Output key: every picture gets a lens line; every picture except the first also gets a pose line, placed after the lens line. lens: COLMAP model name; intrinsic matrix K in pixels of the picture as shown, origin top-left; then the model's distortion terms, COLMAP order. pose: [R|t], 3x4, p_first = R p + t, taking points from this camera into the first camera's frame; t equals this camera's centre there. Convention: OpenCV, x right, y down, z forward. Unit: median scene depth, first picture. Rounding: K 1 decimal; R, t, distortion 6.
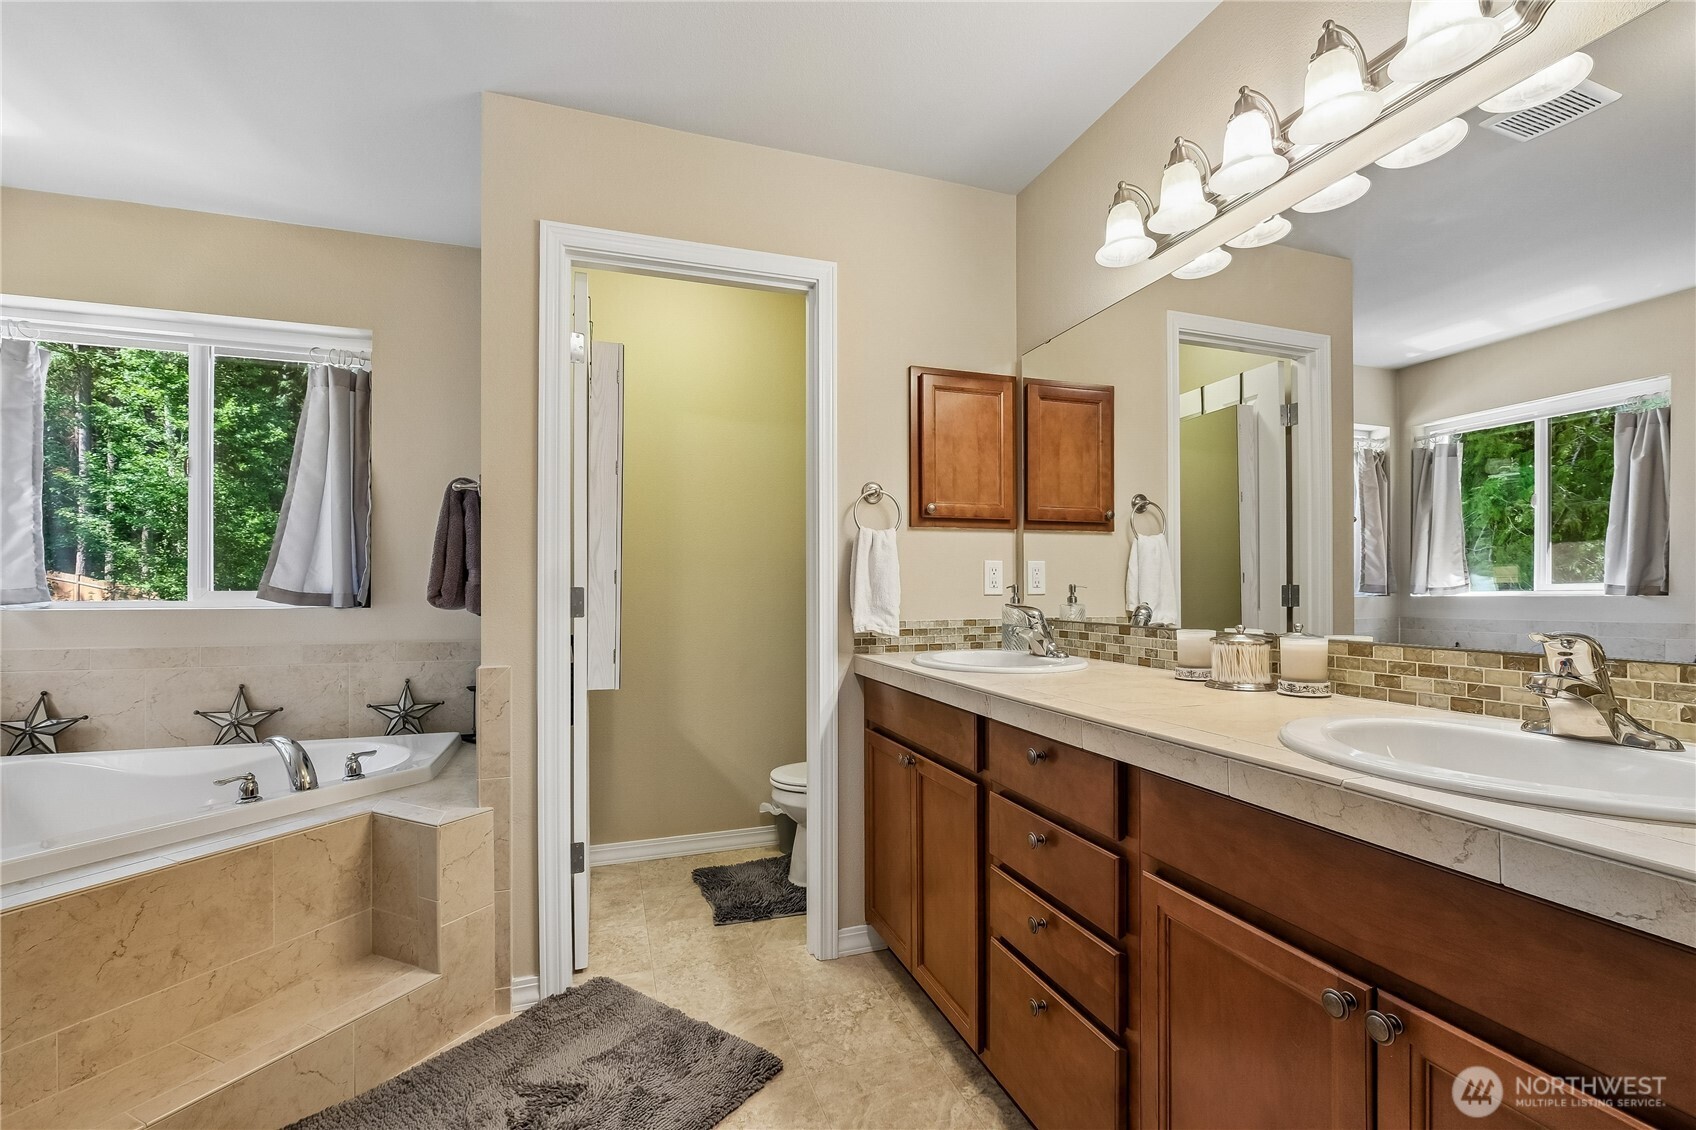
lens RADIAL K [[749.7, 0, 850.6], [0, 749.7, 546.3], [0, 0, 1]] dist [-0.004014, -0.000462]
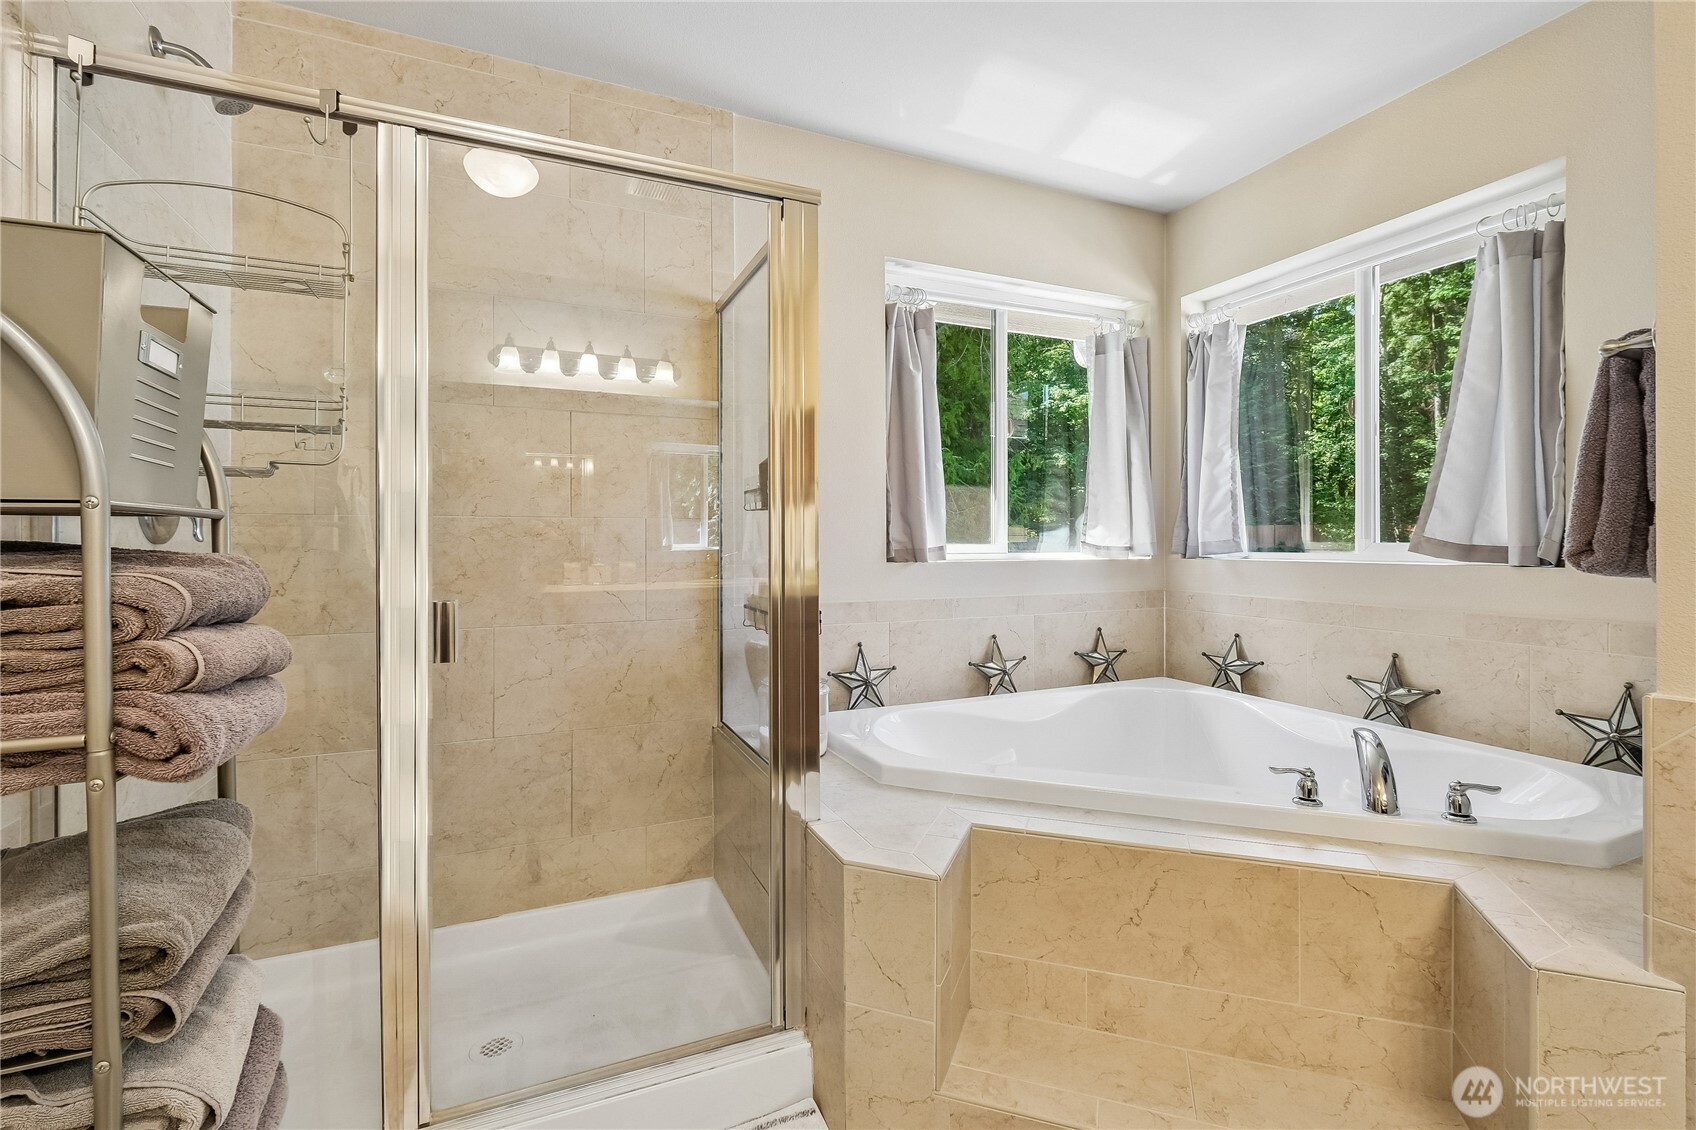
lens RADIAL K [[749.7, 0, 850.6], [0, 749.7, 546.3], [0, 0, 1]] dist [-0.004014, -0.000462]
pose [[0.097230, 0.005903, -0.995244, -0.044283], [0.058918, 0.998195, 0.011676, 0.022691], [0.993517, -0.059773, 0.096707, 0.392454]]
